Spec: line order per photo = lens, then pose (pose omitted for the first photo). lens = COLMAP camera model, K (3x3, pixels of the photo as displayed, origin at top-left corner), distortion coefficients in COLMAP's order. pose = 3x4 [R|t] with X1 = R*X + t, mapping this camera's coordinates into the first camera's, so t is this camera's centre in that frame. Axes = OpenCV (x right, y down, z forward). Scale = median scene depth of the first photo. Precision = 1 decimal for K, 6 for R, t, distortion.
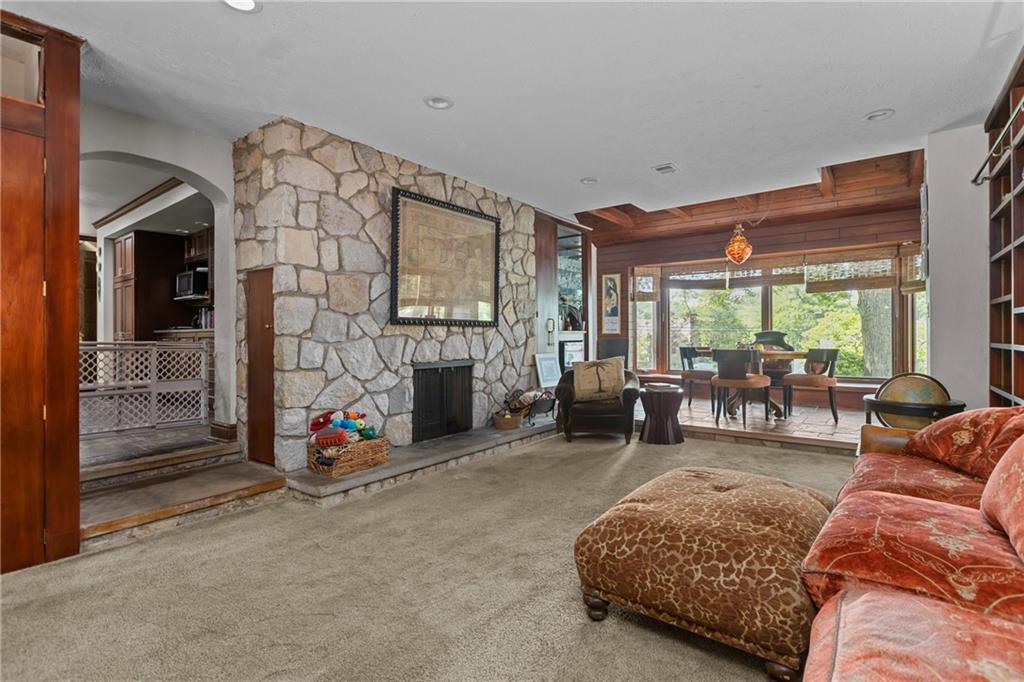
lens RADIAL K [[478.5, 0, 513.7], [0, 478.5, 333.7], [0, 0, 1]] dist [-0.007756, 0.001510]
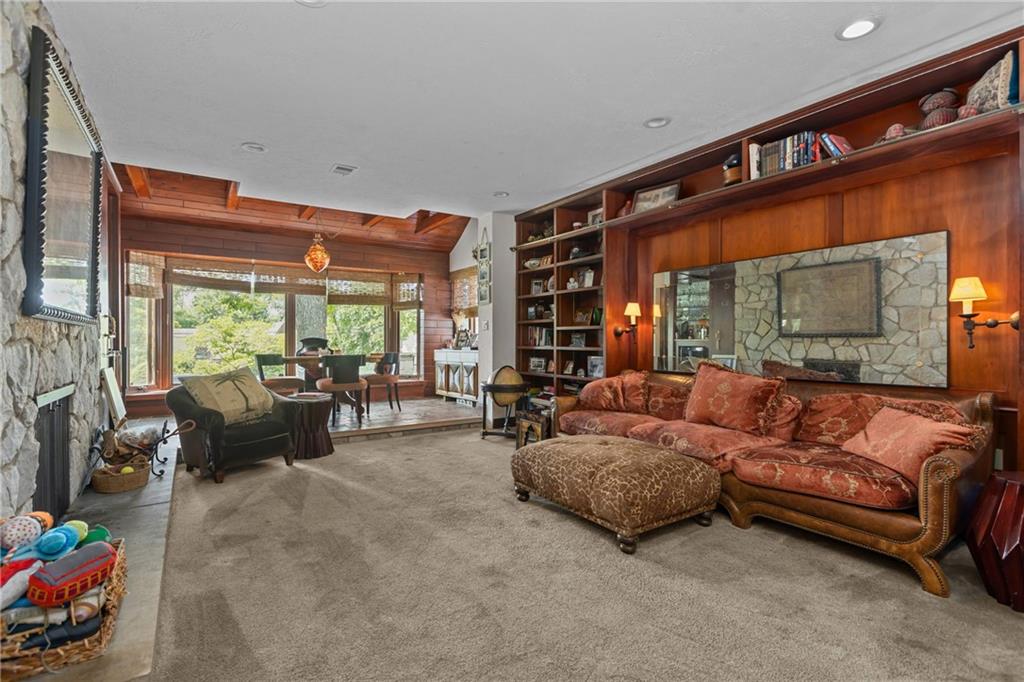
lens RADIAL K [[478.5, 0, 510.3], [0, 478.5, 349.0], [0, 0, 1]] dist [-0.007756, 0.001510]
pose [[0.324852, -0.013786, 0.945664, -0.372537], [-0.004340, 0.999862, 0.016067, 0.000861], [-0.945755, -0.009323, 0.324747, 0.273067]]
